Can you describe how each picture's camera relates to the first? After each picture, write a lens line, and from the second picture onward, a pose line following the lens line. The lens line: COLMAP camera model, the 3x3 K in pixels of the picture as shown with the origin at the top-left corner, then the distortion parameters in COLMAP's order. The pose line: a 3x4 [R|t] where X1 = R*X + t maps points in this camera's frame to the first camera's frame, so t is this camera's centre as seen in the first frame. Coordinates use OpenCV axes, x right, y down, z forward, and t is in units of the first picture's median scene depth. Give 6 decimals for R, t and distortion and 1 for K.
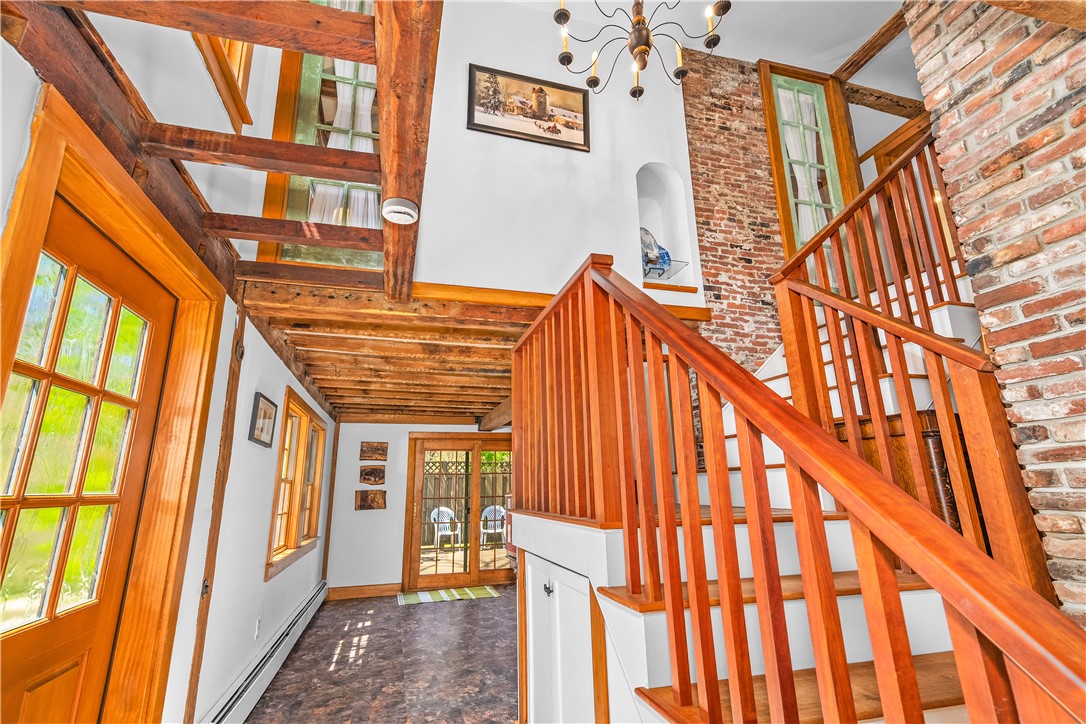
lens RADIAL K [[488.6, 0, 543.3], [0, 488.6, 367.5], [0, 0, 1]] dist [-0.000430, 0.000211]
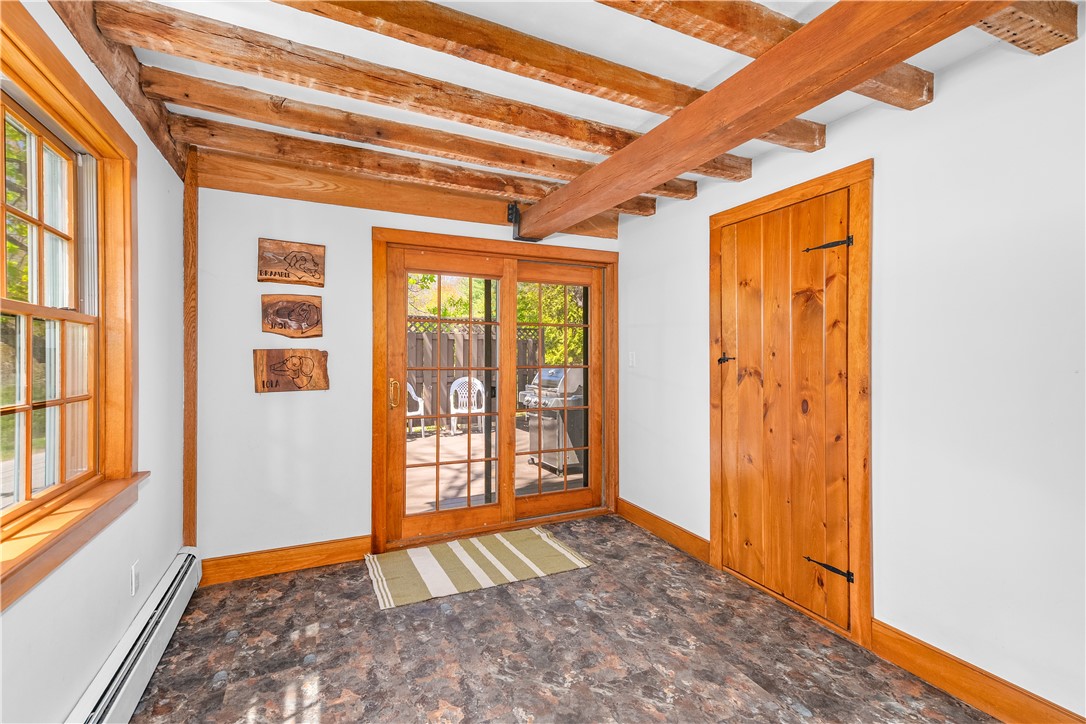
lens RADIAL K [[483.9, 0, 541.7], [0, 483.9, 358.9], [0, 0, 1]] dist [0.014405, 0.001380]
pose [[0.985323, 0.019106, 0.169629, -0.199657], [-0.059887, 0.969245, 0.238699, 0.137950], [-0.159851, -0.245355, 0.956164, 0.529528]]
